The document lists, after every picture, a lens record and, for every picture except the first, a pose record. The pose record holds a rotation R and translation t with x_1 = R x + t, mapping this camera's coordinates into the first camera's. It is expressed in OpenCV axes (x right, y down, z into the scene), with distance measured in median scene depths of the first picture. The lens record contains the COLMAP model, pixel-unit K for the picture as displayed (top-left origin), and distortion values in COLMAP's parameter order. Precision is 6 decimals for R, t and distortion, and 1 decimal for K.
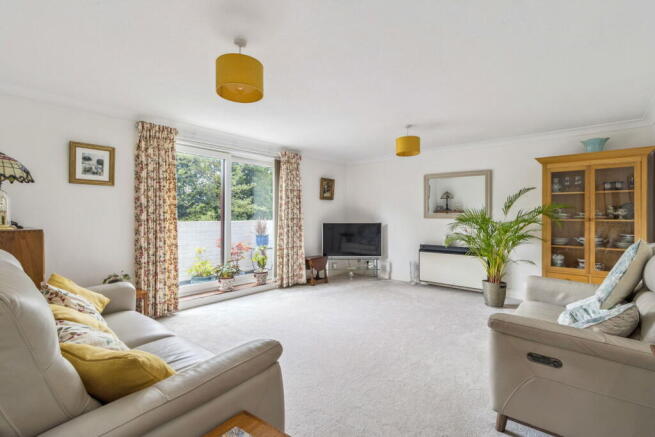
lens RADIAL K [[304.3, 0, 327.5], [0, 304.3, 218.5], [0, 0, 1]] dist [0.000403, 0.000015]
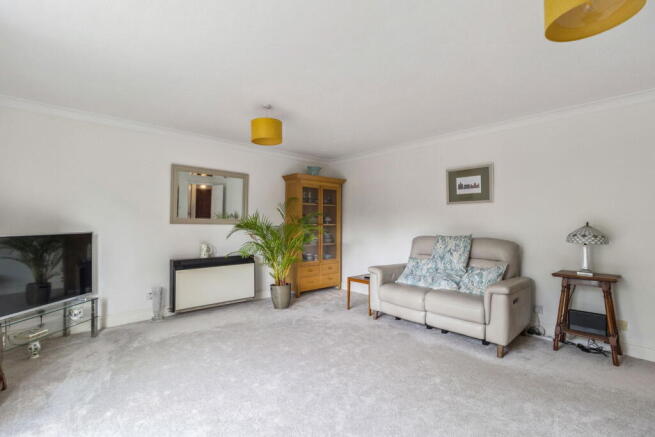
lens RADIAL K [[304.3, 0, 327.5], [0, 304.3, 218.5], [0, 0, 1]] dist [0.000403, 0.000015]
pose [[0.113782, 0.011477, 0.993439, -0.380438], [0.001405, 0.999930, -0.011713, -0.004574], [-0.993505, 0.002728, 0.113758, 0.585633]]
